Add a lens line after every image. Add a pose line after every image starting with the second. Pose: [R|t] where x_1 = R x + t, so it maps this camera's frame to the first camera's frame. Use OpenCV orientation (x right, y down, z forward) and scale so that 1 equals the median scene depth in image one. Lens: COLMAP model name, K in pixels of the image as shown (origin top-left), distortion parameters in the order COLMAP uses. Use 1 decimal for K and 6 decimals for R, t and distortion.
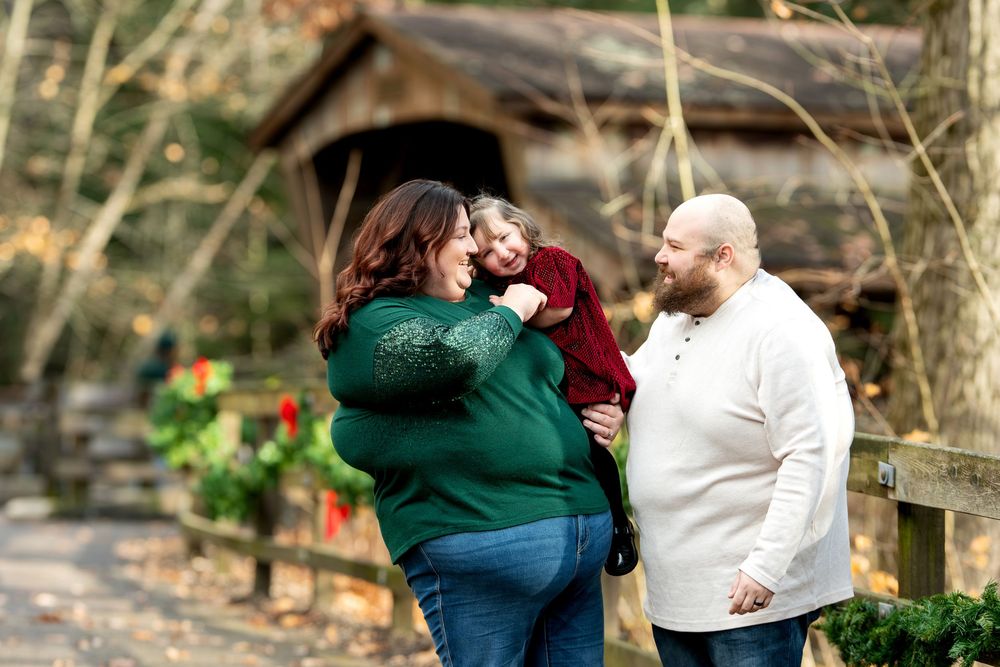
lens RADIAL K [[3885.8, 0, 508.1], [0, 3885.8, 327.9], [0, 0, 1]] dist [-0.013910, 0.000000]
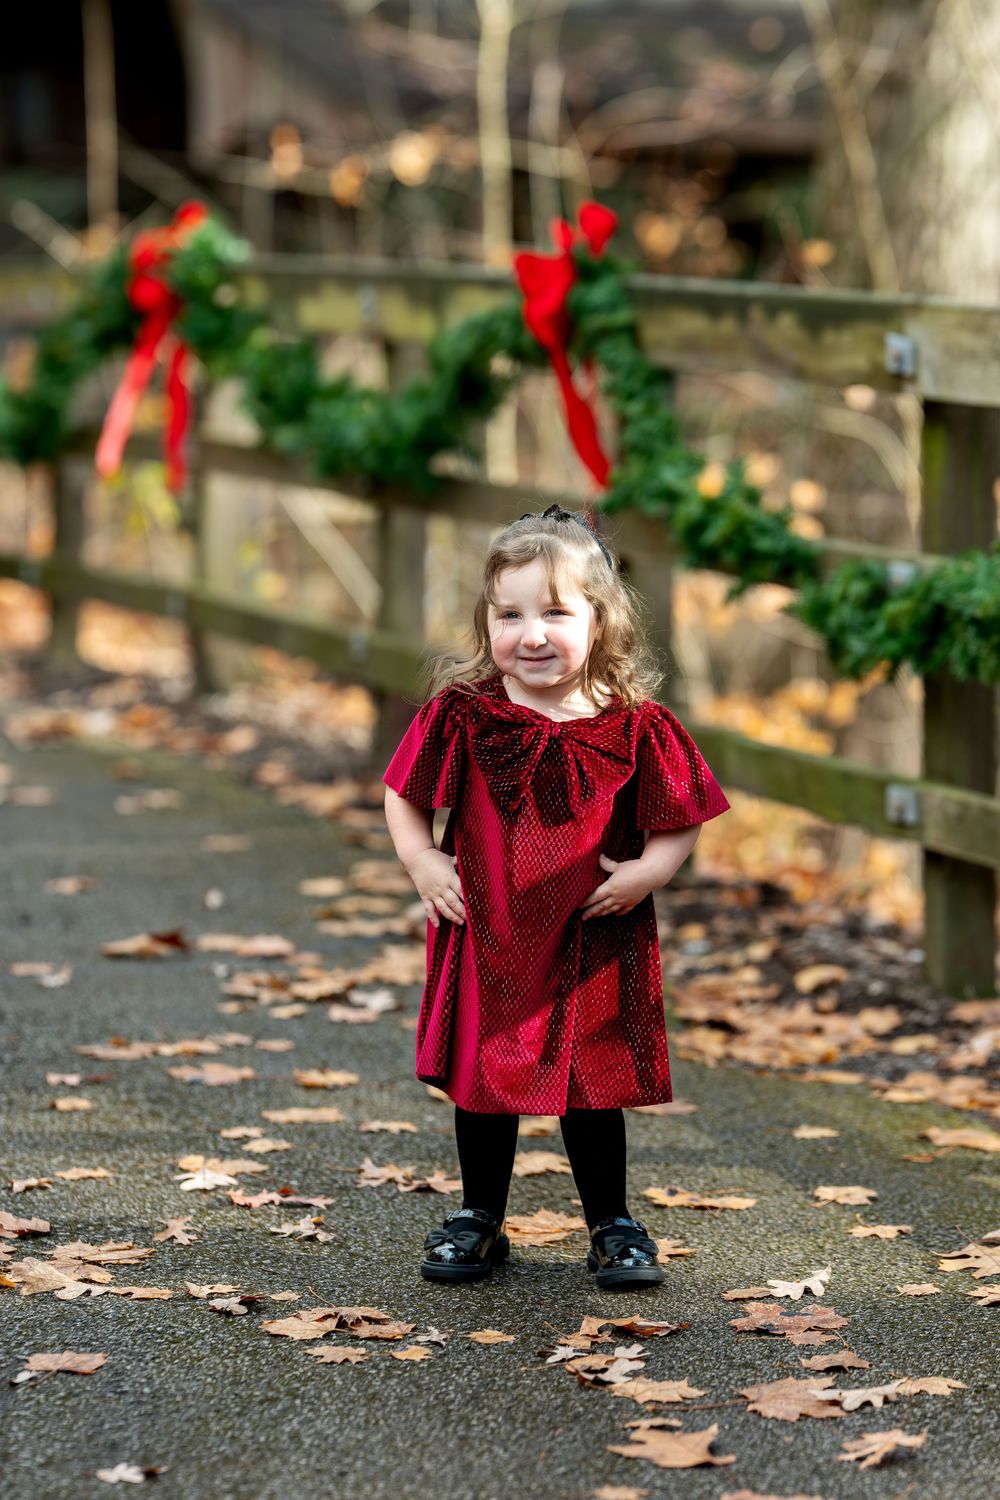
lens RADIAL K [[5828.7, 0, 498.8], [0, 5828.7, 762.3], [0, 0, 1]] dist [-0.013910, 0.000000]
pose [[0.998040, -0.014720, 0.060820, -0.023429], [0.009208, 0.995906, 0.089929, 0.018314], [-0.061895, -0.089193, 0.994089, 0.079965]]
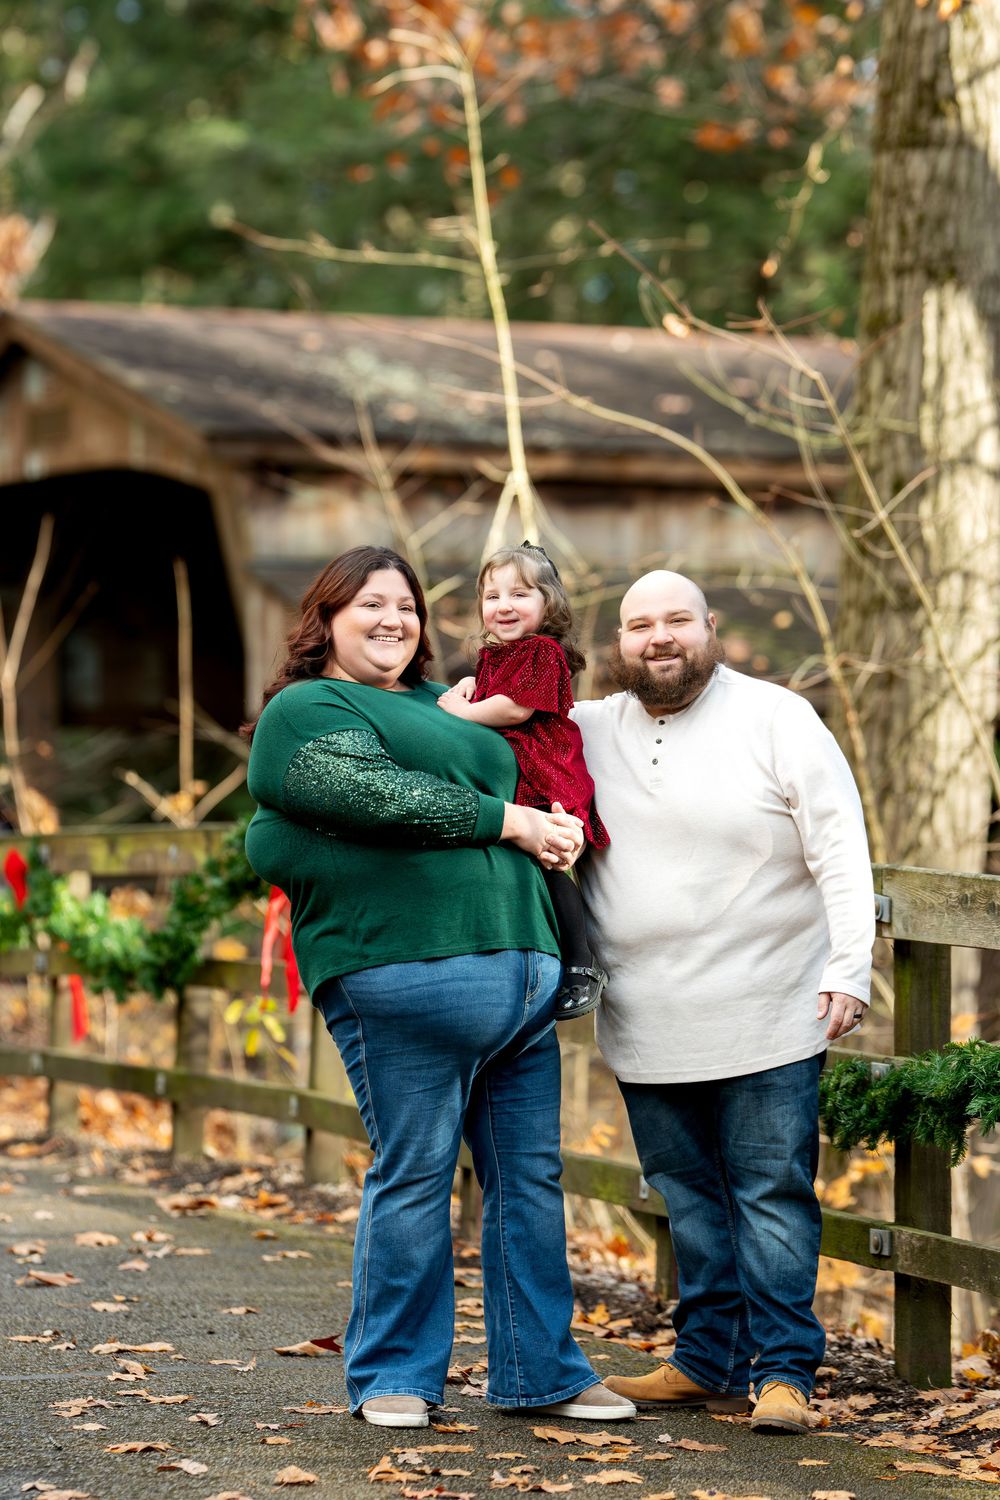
lens RADIAL K [[5828.7, 0, 496.8], [0, 5828.7, 754.5], [0, 0, 1]] dist [-0.013910, 0.000000]
pose [[0.998278, -0.000153, 0.058667, -0.057342], [0.000421, 0.999990, -0.004560, 0.010829], [-0.058666, 0.004577, 0.998267, -0.236998]]
